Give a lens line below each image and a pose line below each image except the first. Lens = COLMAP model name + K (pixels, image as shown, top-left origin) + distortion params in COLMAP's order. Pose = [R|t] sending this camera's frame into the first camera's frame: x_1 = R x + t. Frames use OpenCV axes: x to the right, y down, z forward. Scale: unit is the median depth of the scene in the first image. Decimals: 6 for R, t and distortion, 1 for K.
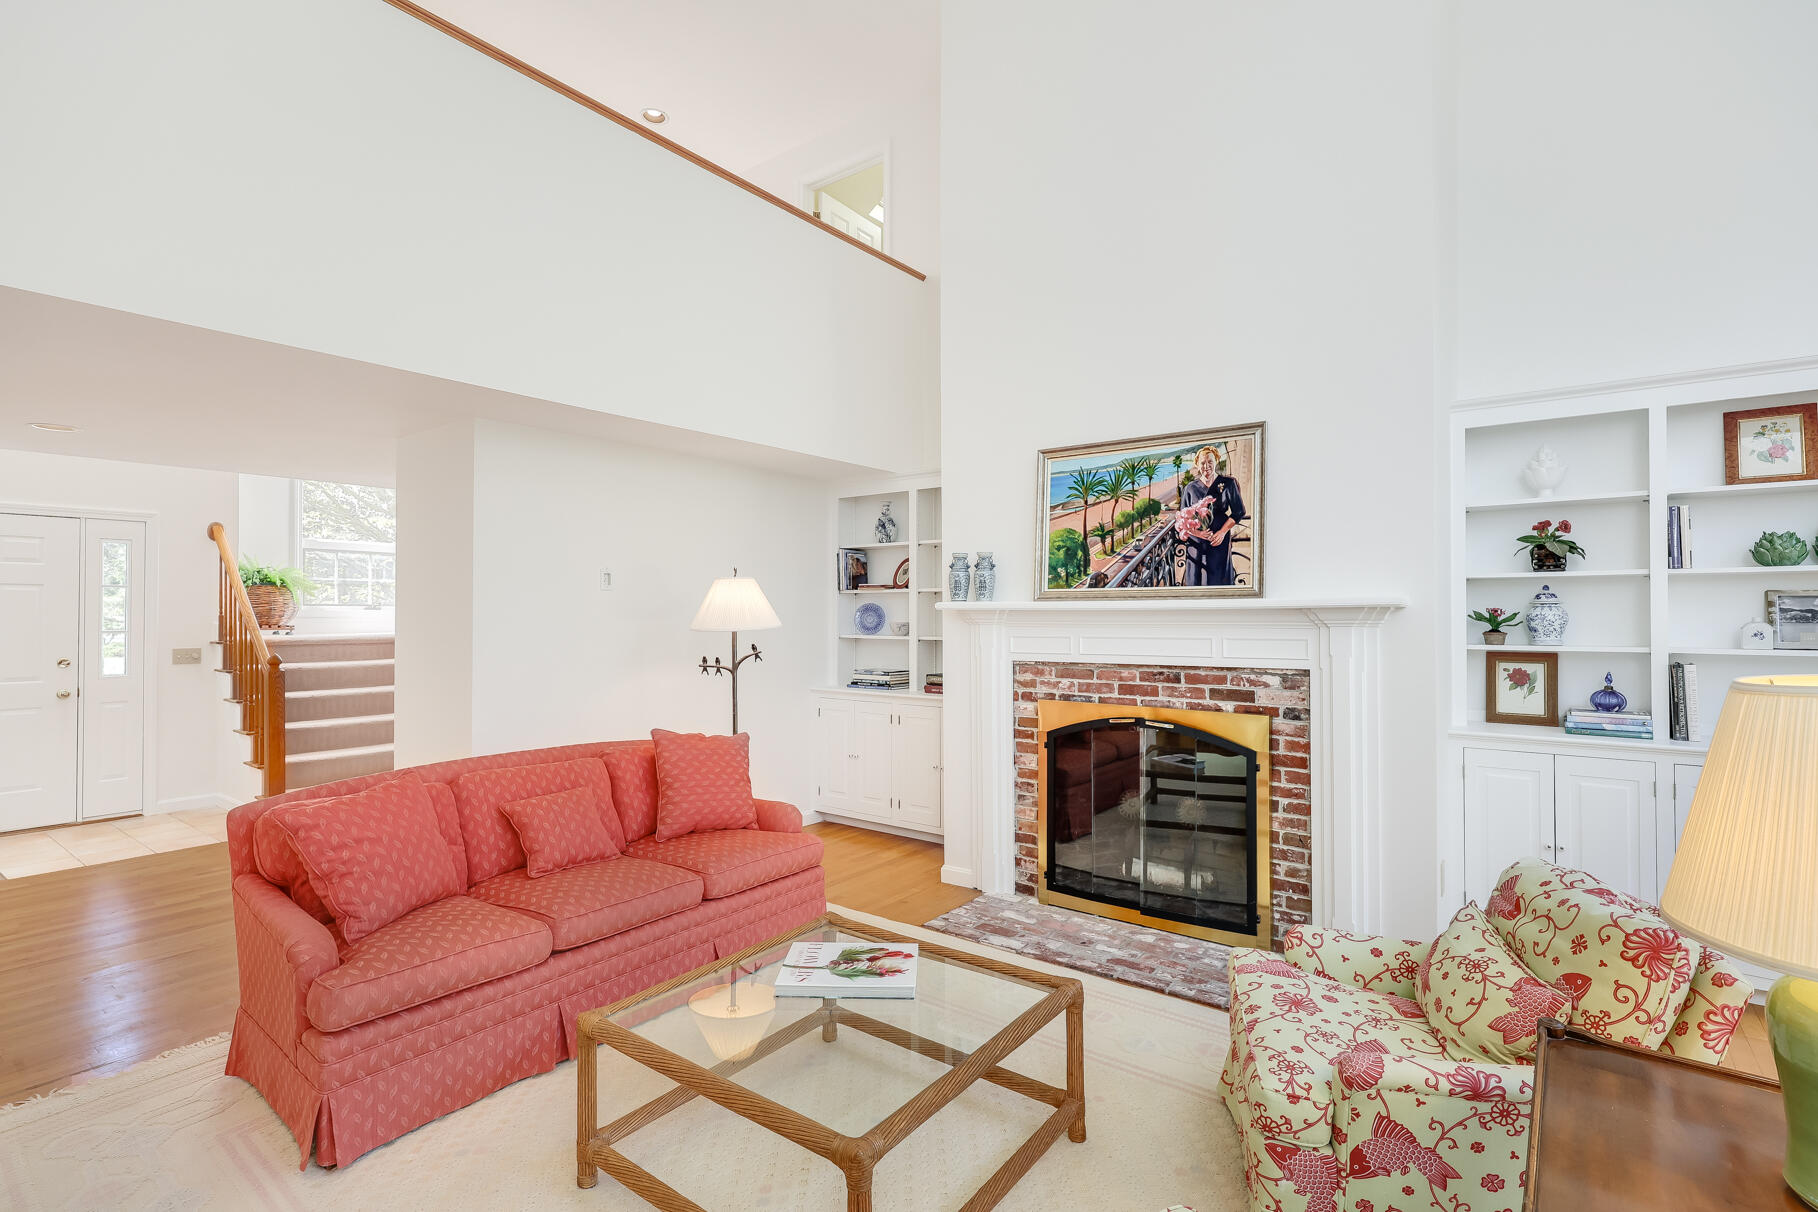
lens RADIAL K [[880.2, 0, 900.4], [0, 880.2, 601.2], [0, 0, 1]] dist [-0.012387, -0.000602]
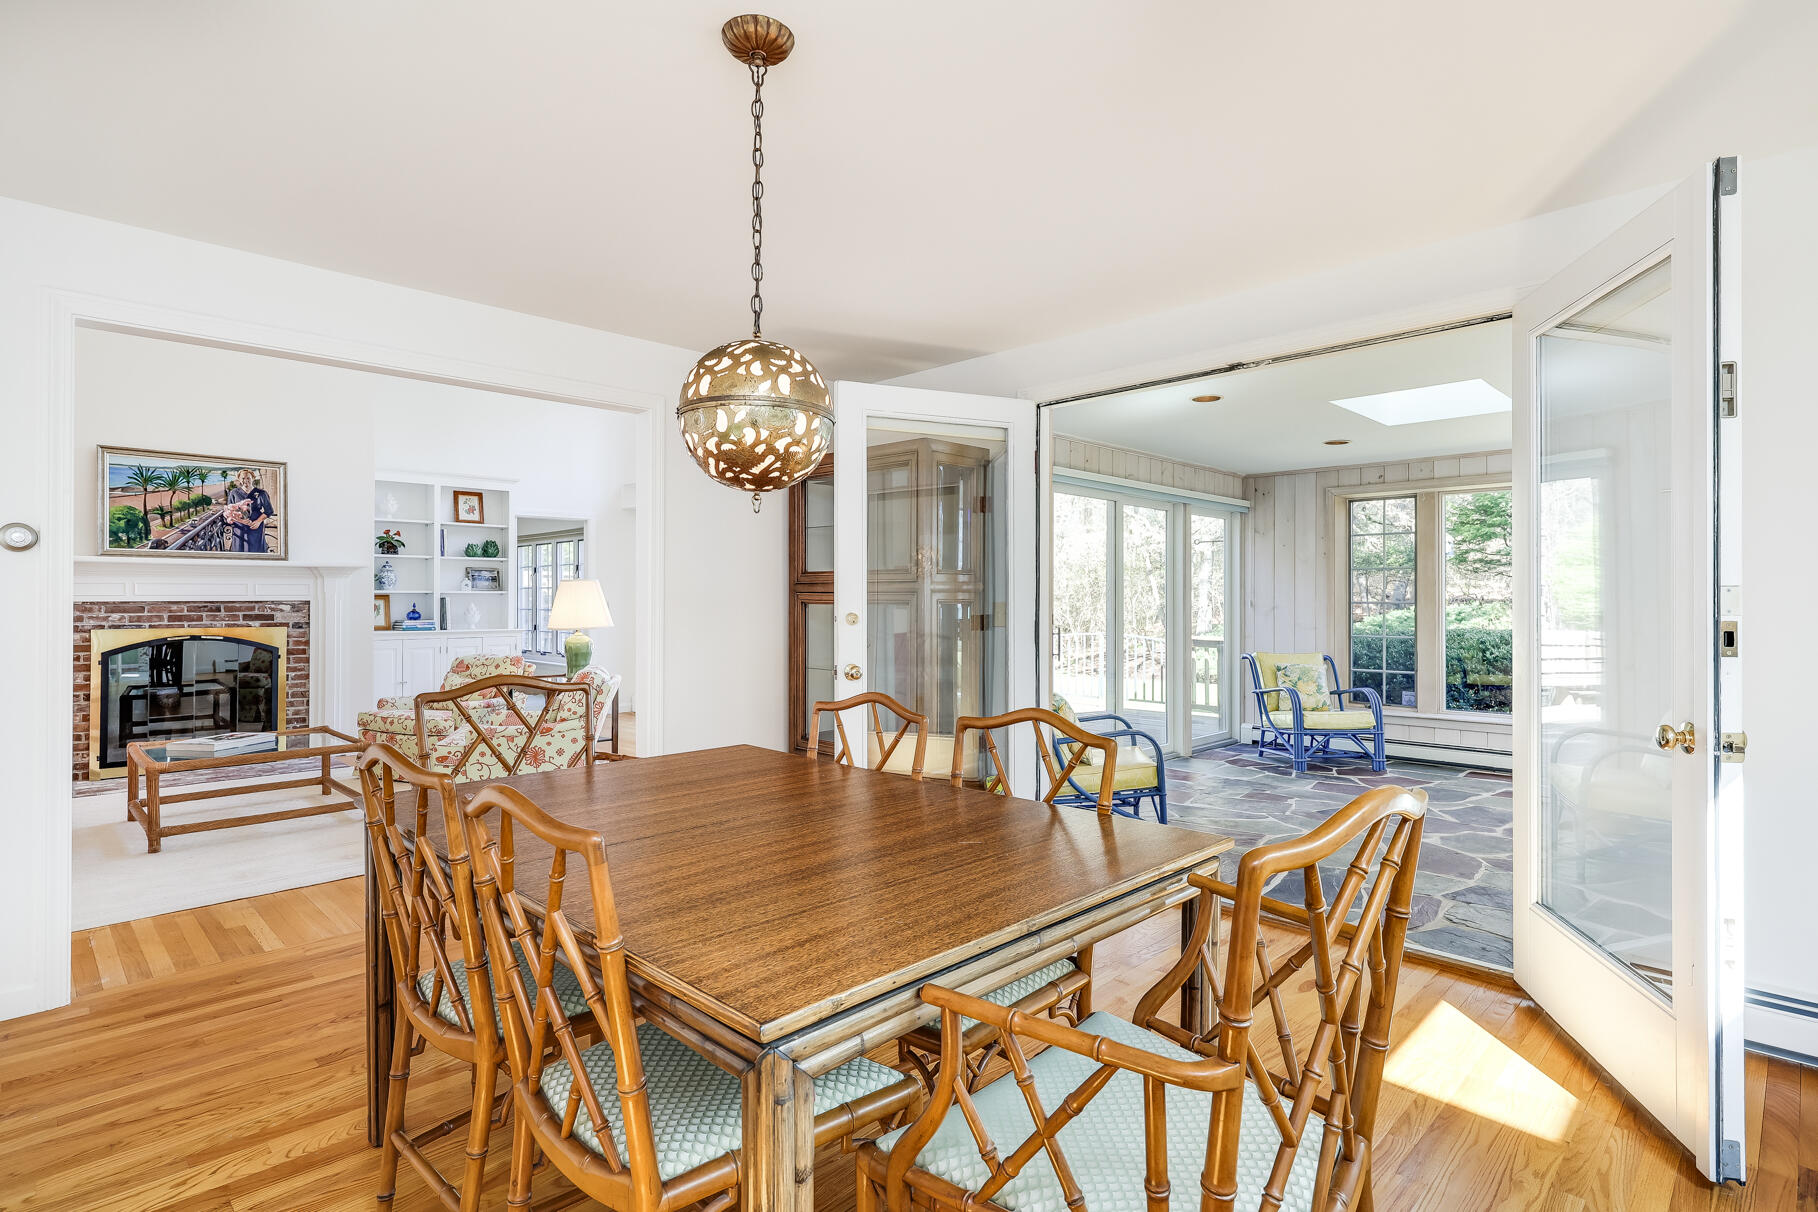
lens RADIAL K [[880.2, 0, 918.9], [0, 880.2, 604.0], [0, 0, 1]] dist [-0.012387, -0.000602]
pose [[0.086578, -0.003072, 0.996240, -1.179713], [-0.014114, 0.999891, 0.004310, 0.054605], [-0.996145, -0.014434, 0.086525, -0.415907]]
